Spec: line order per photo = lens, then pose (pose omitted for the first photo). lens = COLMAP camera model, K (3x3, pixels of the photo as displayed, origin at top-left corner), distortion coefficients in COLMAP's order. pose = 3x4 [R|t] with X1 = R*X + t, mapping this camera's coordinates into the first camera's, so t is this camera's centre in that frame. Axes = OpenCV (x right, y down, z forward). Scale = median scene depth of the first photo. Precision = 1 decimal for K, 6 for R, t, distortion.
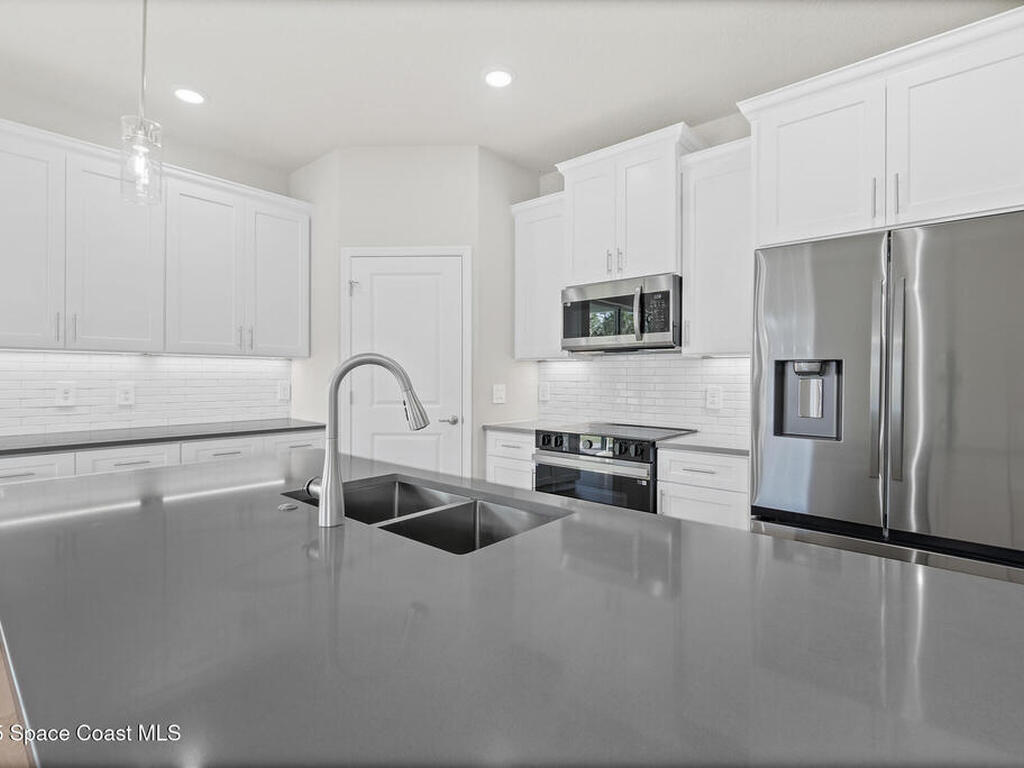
lens RADIAL K [[501.6, 0, 501.0], [0, 501.6, 379.0], [0, 0, 1]] dist [-0.004231, 0.000237]
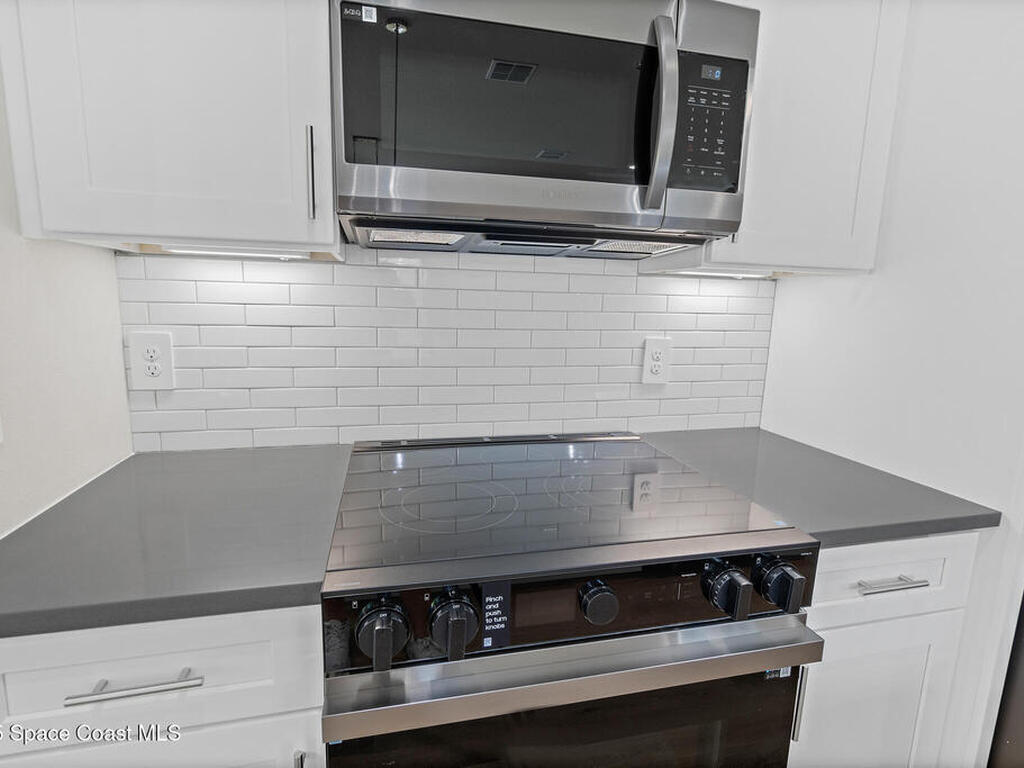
lens RADIAL K [[501.6, 0, 501.0], [0, 501.6, 379.0], [0, 0, 1]] dist [-0.004231, 0.000237]
pose [[0.578890, -0.122498, 0.806152, -0.041621], [-0.018731, 0.986392, 0.163337, -0.019368], [-0.815190, -0.109654, 0.568718, 0.819661]]
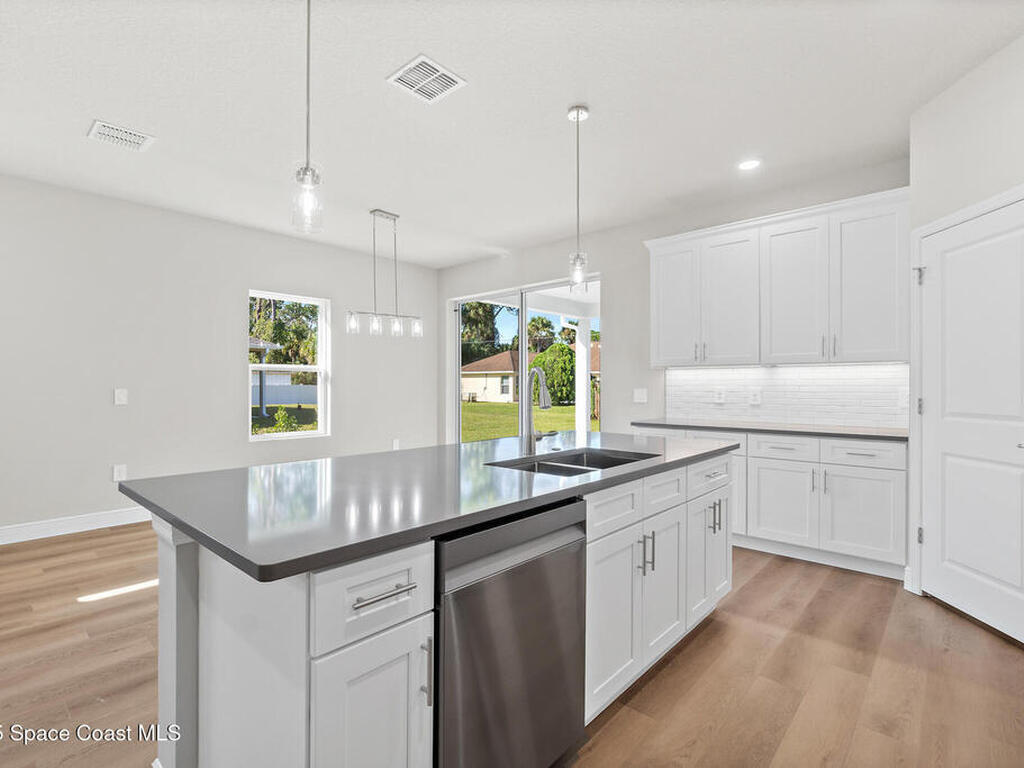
lens RADIAL K [[505.8, 0, 503.4], [0, 505.8, 387.0], [0, 0, 1]] dist [0.000230, 0.000127]
pose [[-0.018678, 0.000192, -0.999826, 0.604621], [-0.005665, 0.999984, 0.000298, 0.008472], [0.999810, 0.005669, -0.018677, 0.345961]]
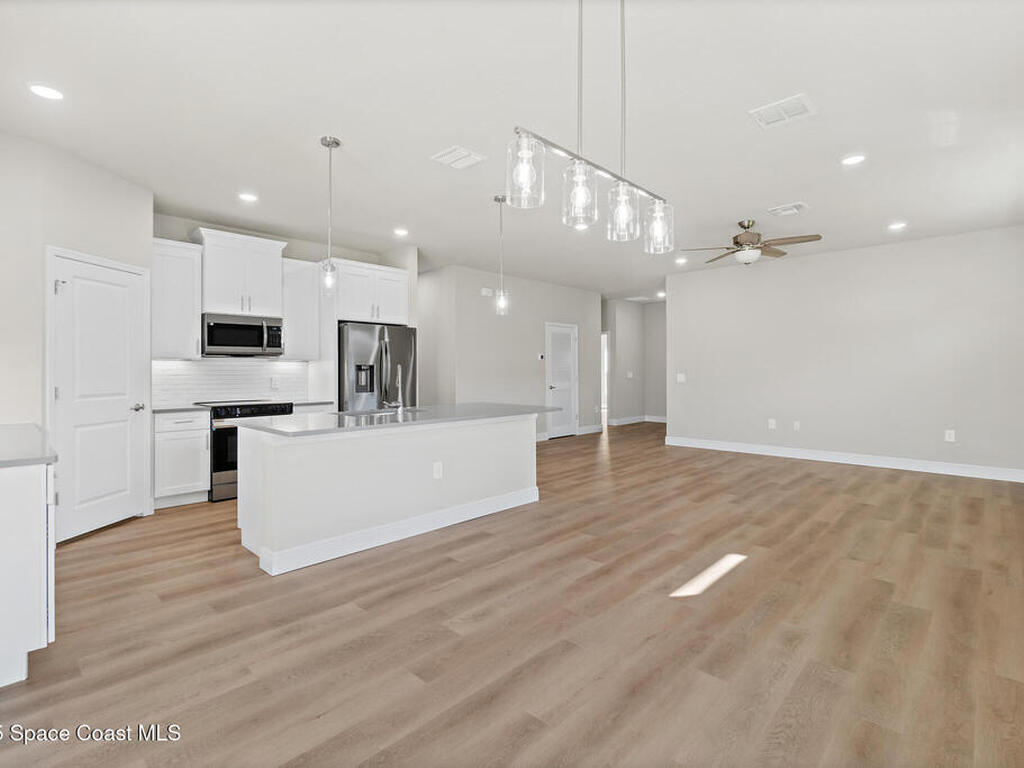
lens RADIAL K [[501.0, 0, 504.8], [0, 501.0, 370.4], [0, 0, 1]] dist [-0.003396, 0.001031]
pose [[0.050243, -0.005186, 0.998724, -1.371795], [0.006882, 0.999965, 0.004847, -0.009551], [-0.998713, 0.006629, 0.050277, 0.040220]]
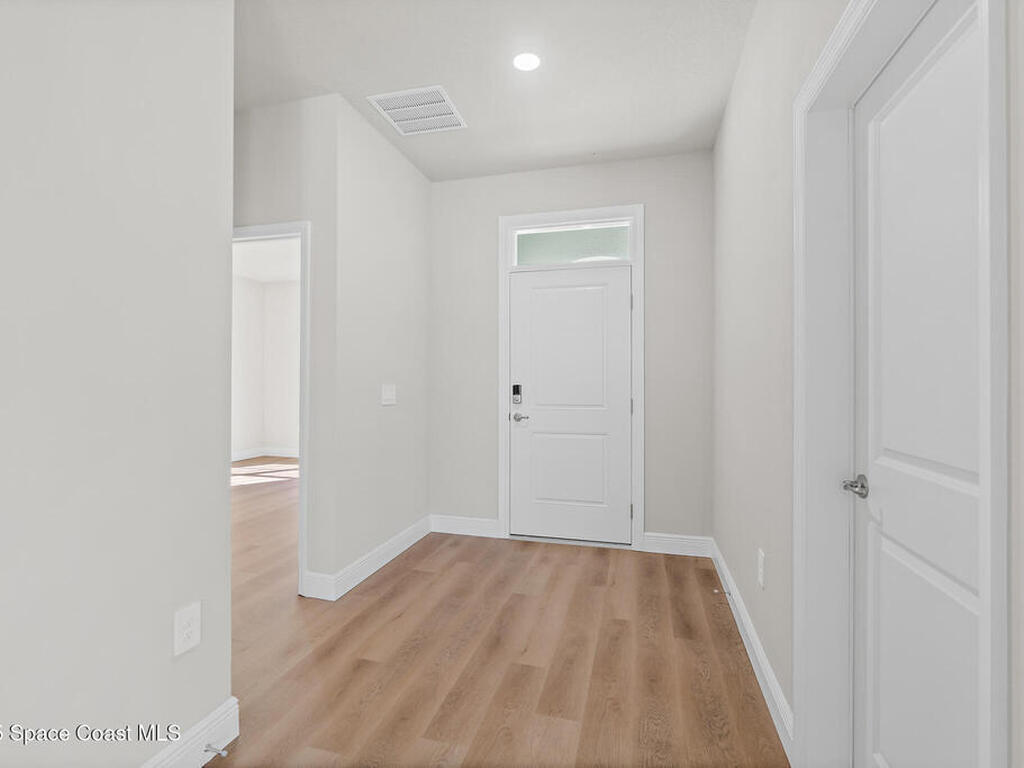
lens RADIAL K [[501.6, 0, 501.0], [0, 501.6, 379.0], [0, 0, 1]] dist [-0.004231, 0.000237]
pose [[-0.429660, -0.007420, 0.902960, 1.290625], [-0.004163, 0.999972, 0.006236, 0.008578], [-0.902981, -0.001079, -0.429679, -0.455053]]
